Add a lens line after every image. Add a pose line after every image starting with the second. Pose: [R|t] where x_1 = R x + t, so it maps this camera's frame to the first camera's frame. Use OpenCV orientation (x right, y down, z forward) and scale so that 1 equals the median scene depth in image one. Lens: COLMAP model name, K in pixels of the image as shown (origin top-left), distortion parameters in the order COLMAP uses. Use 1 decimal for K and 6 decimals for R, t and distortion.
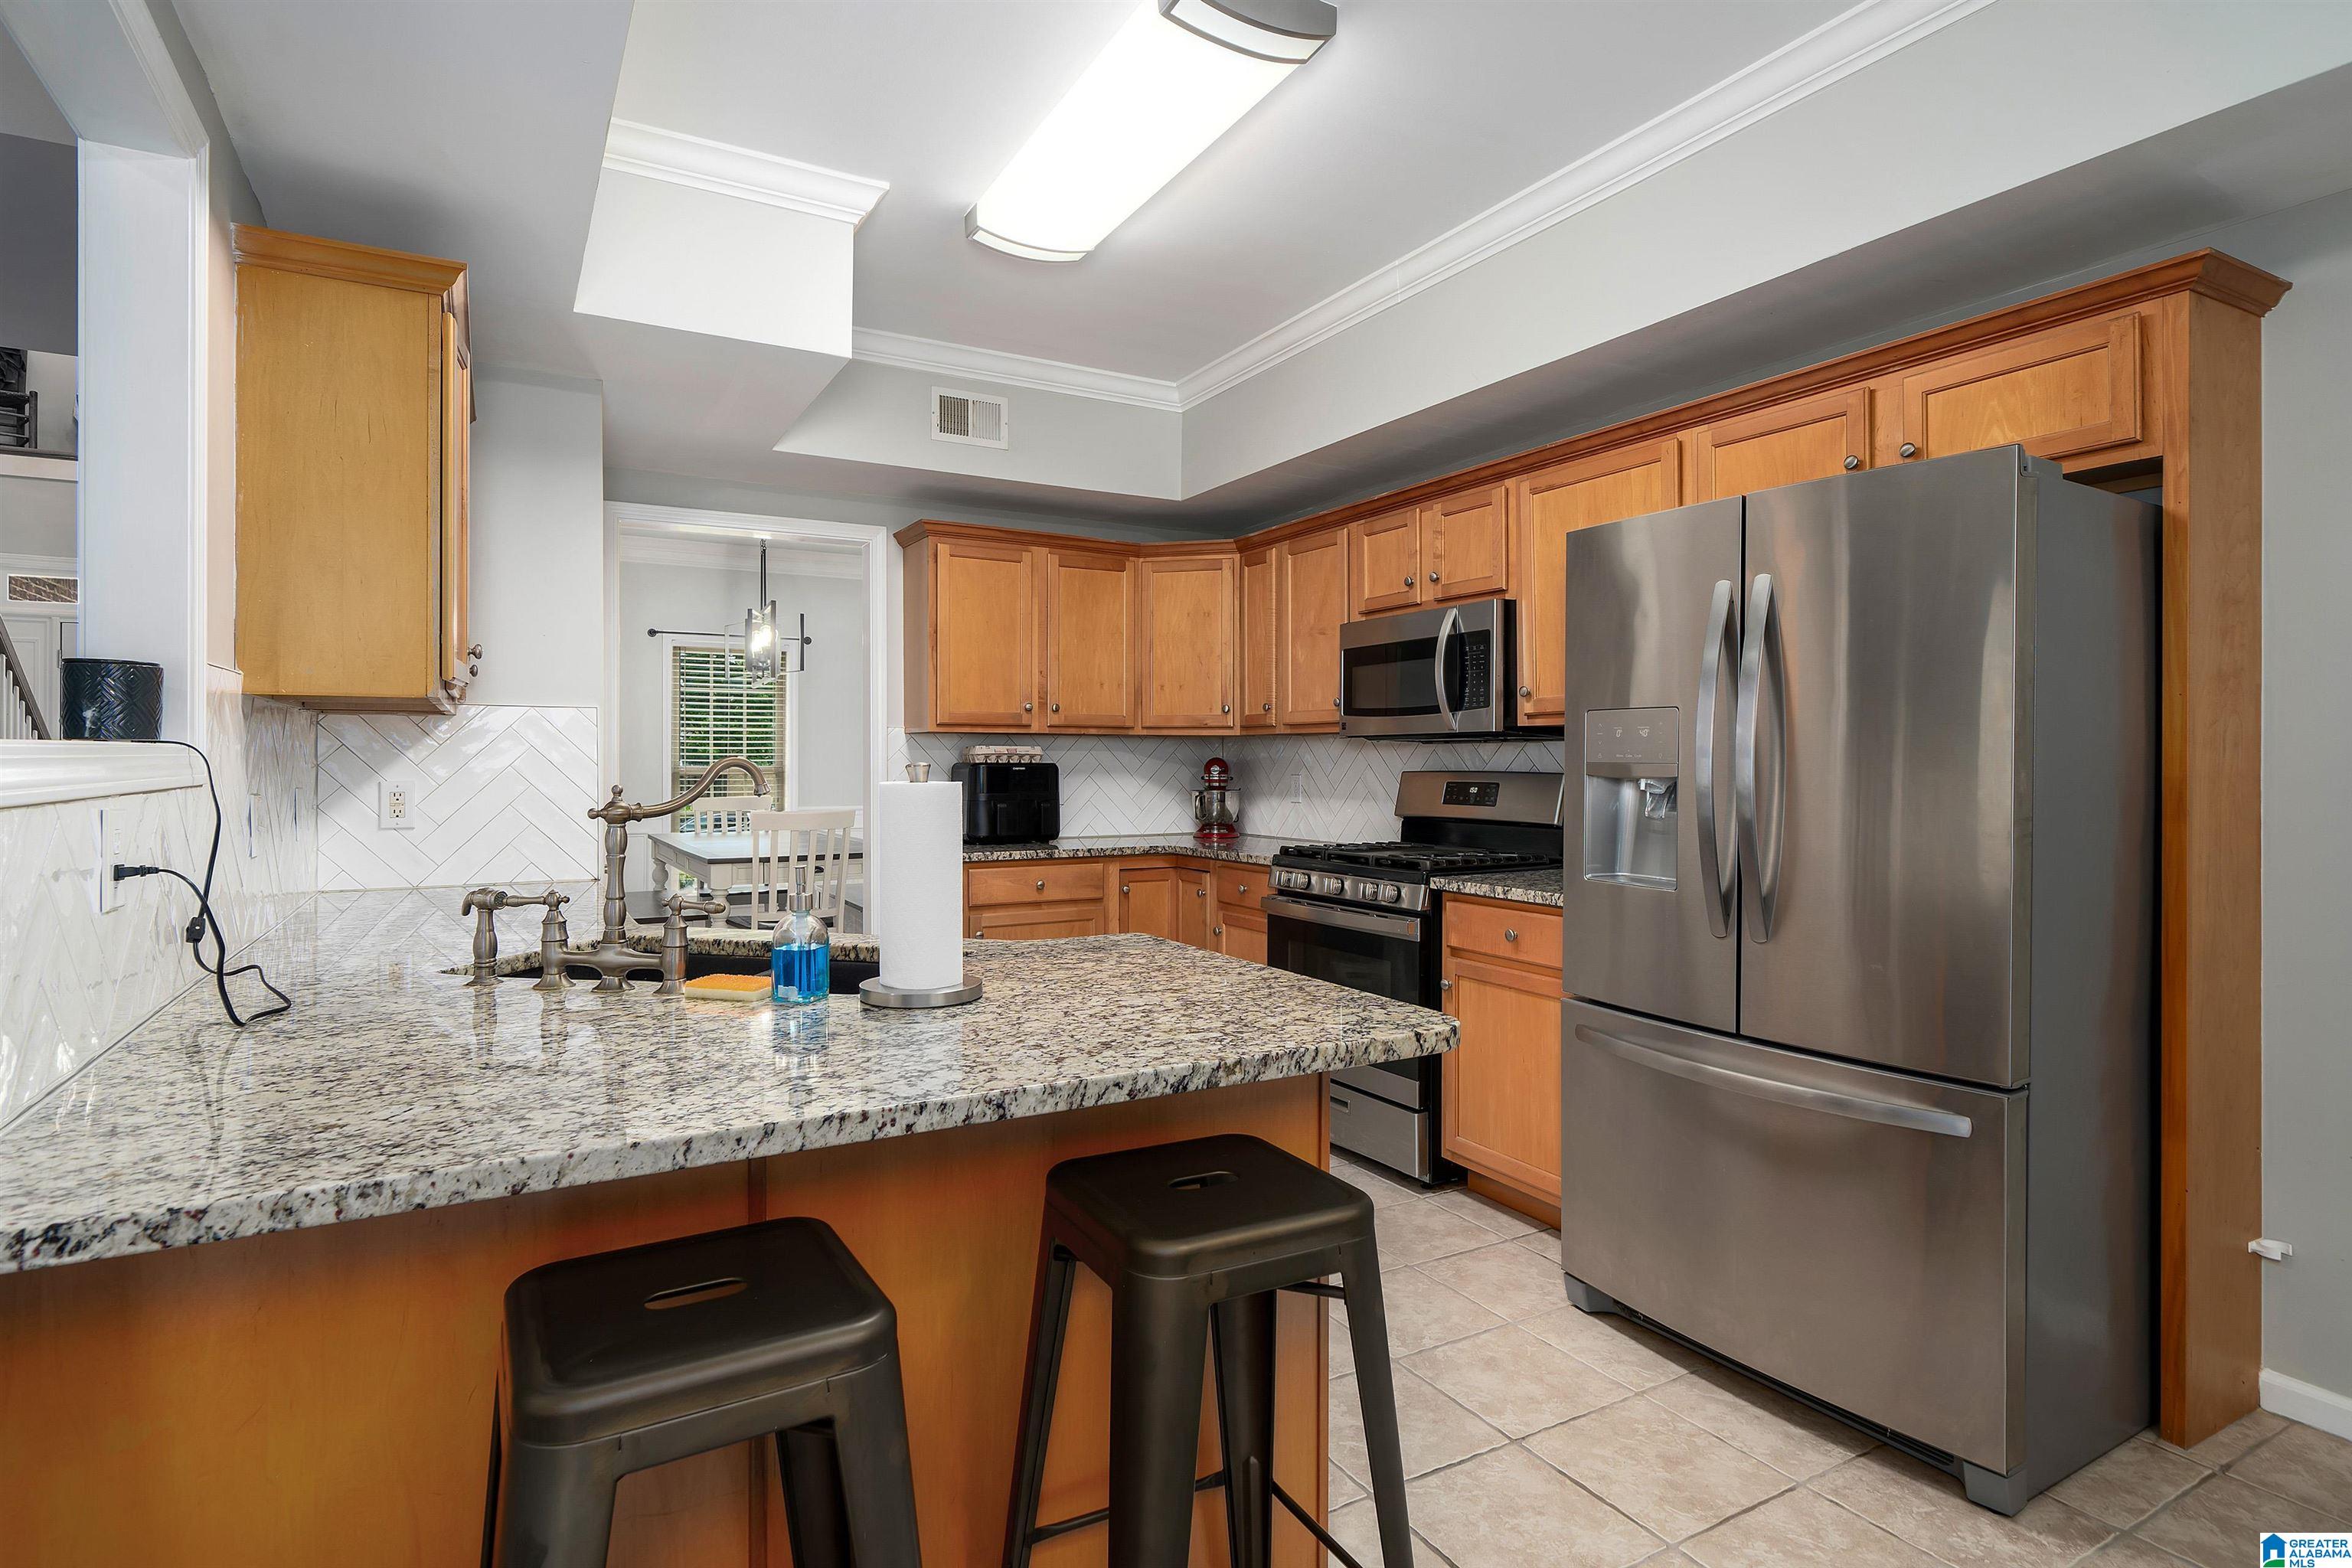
lens RADIAL K [[1190.3, 0, 1149.6], [0, 1190.3, 765.6], [0, 0, 1]] dist [-0.000199, 0.000823]
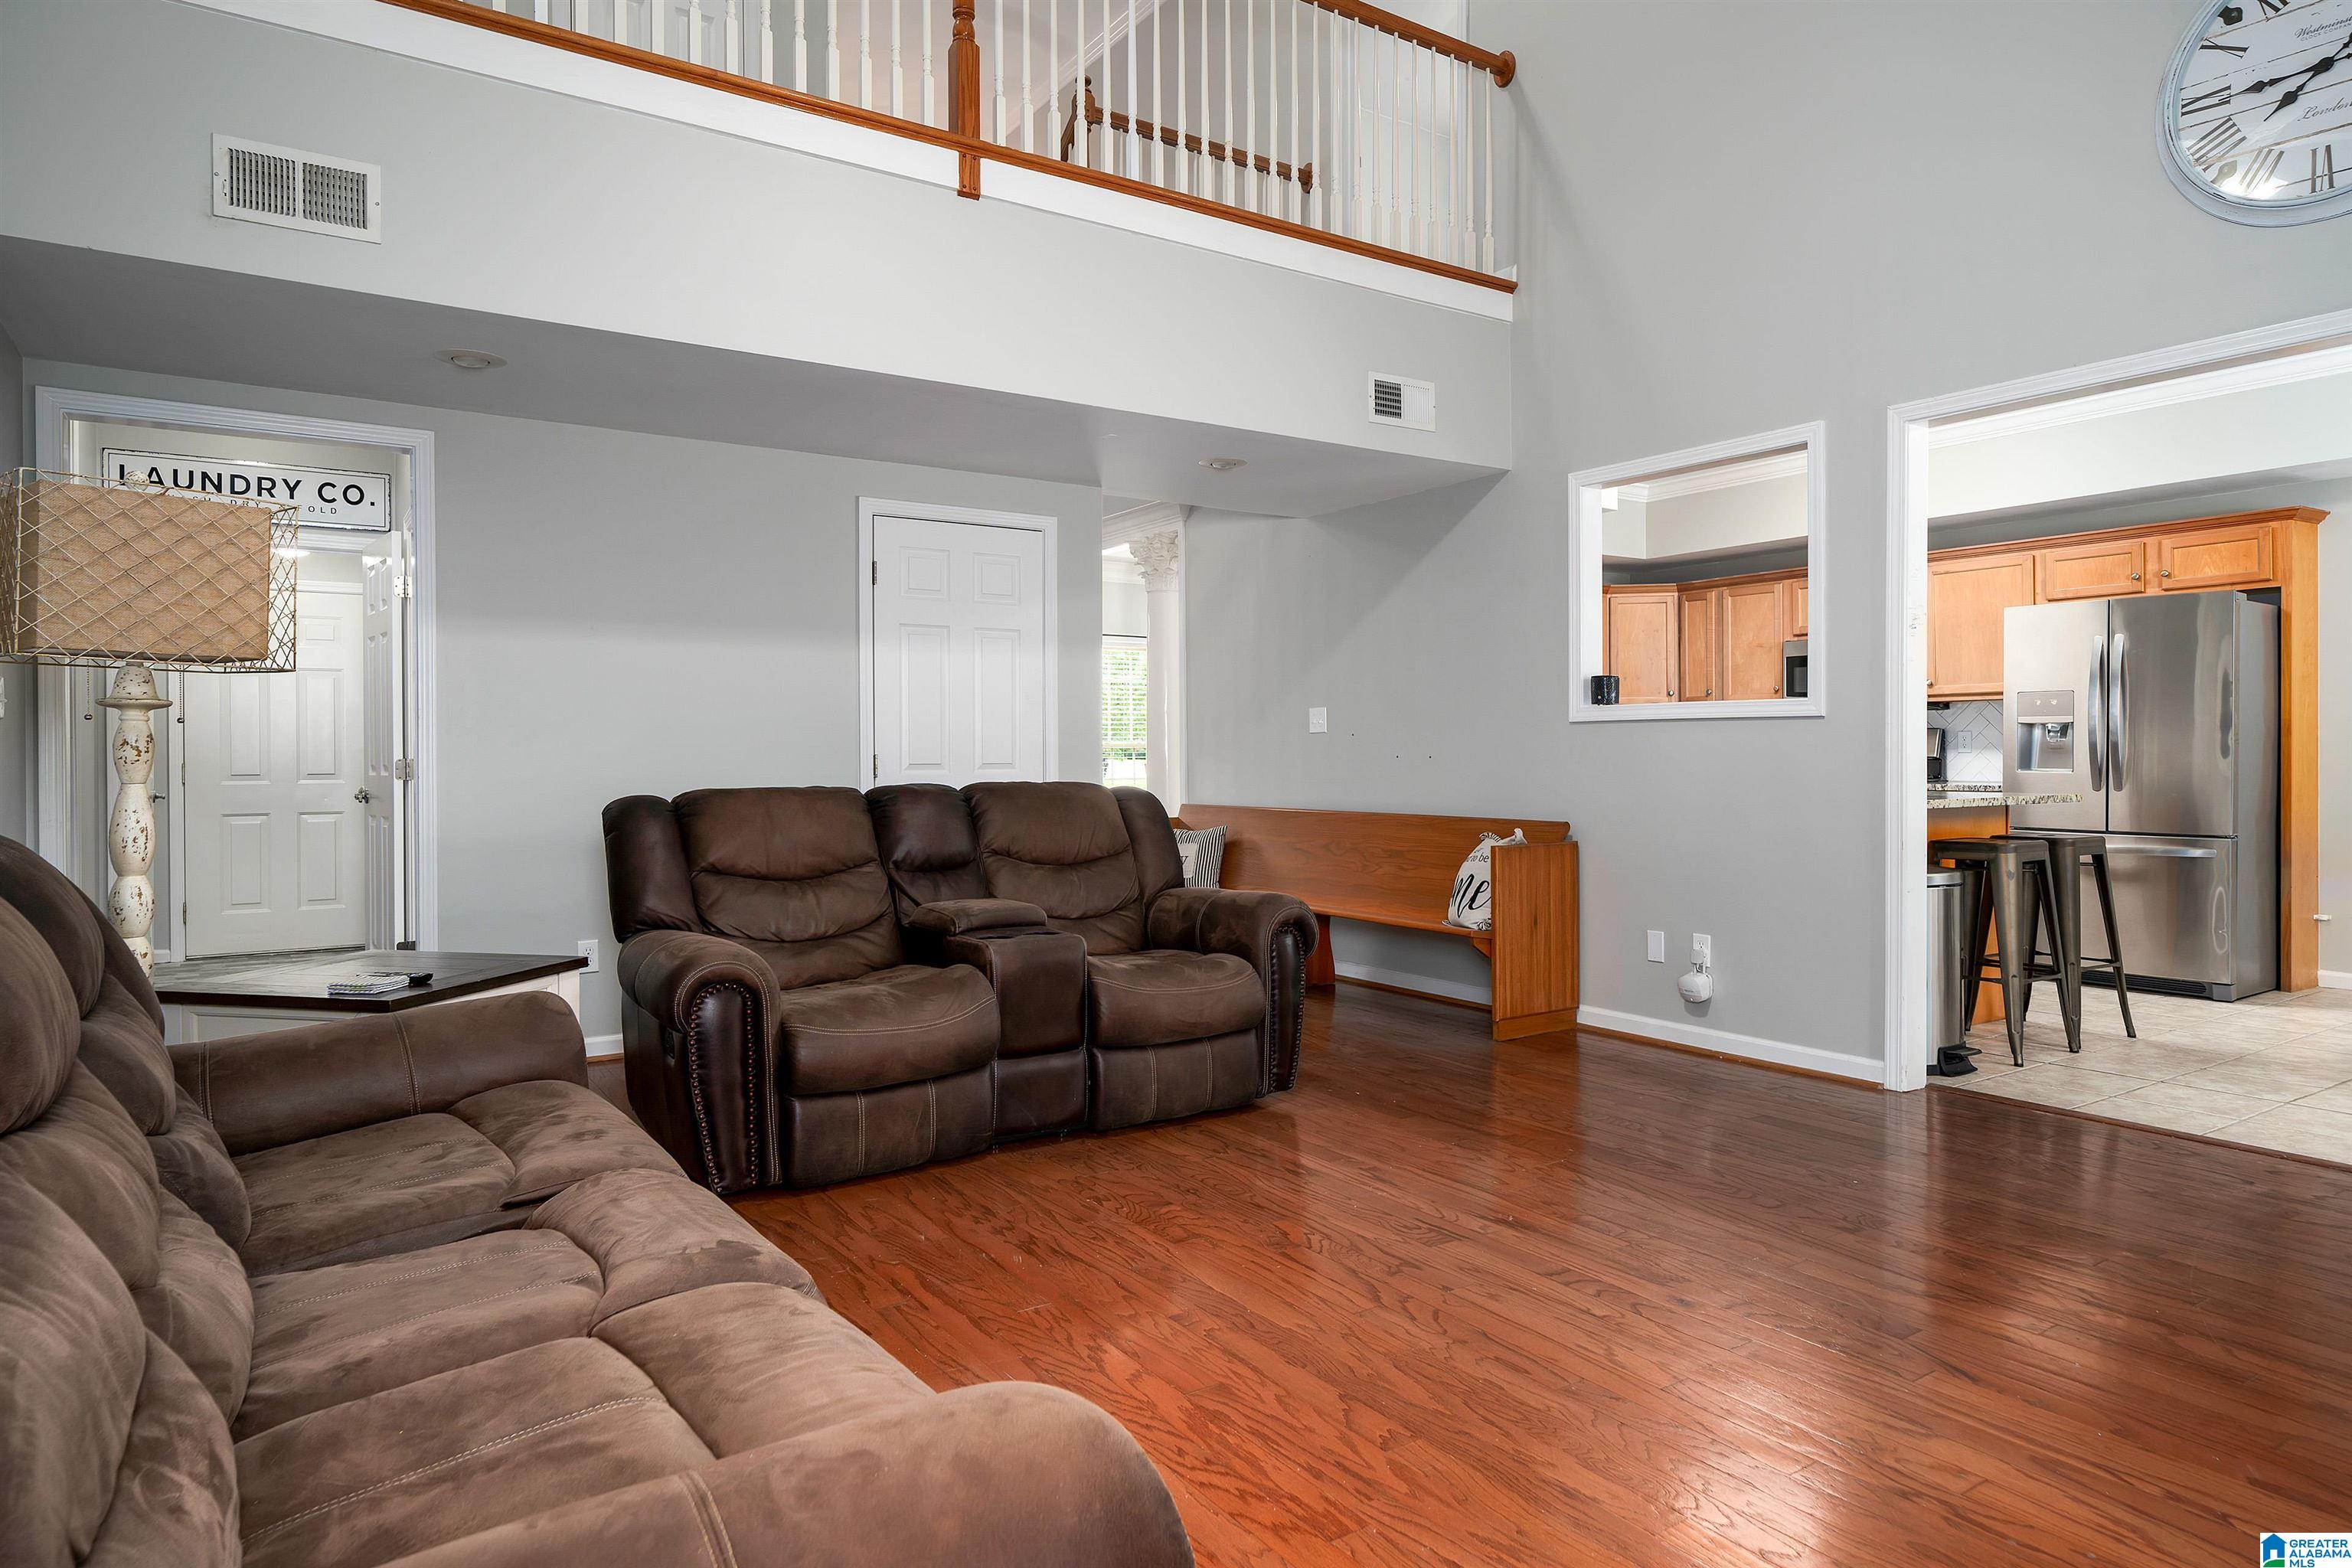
lens RADIAL K [[1377.8, 0, 1191.1], [0, 1377.8, 773.6], [0, 0, 1]] dist [0.003548, 0.003327]
pose [[0.996439, -0.015678, 0.082850, -1.506265], [0.014818, 0.999830, 0.010987, 0.054420], [-0.083008, -0.009720, 0.996501, -1.530393]]
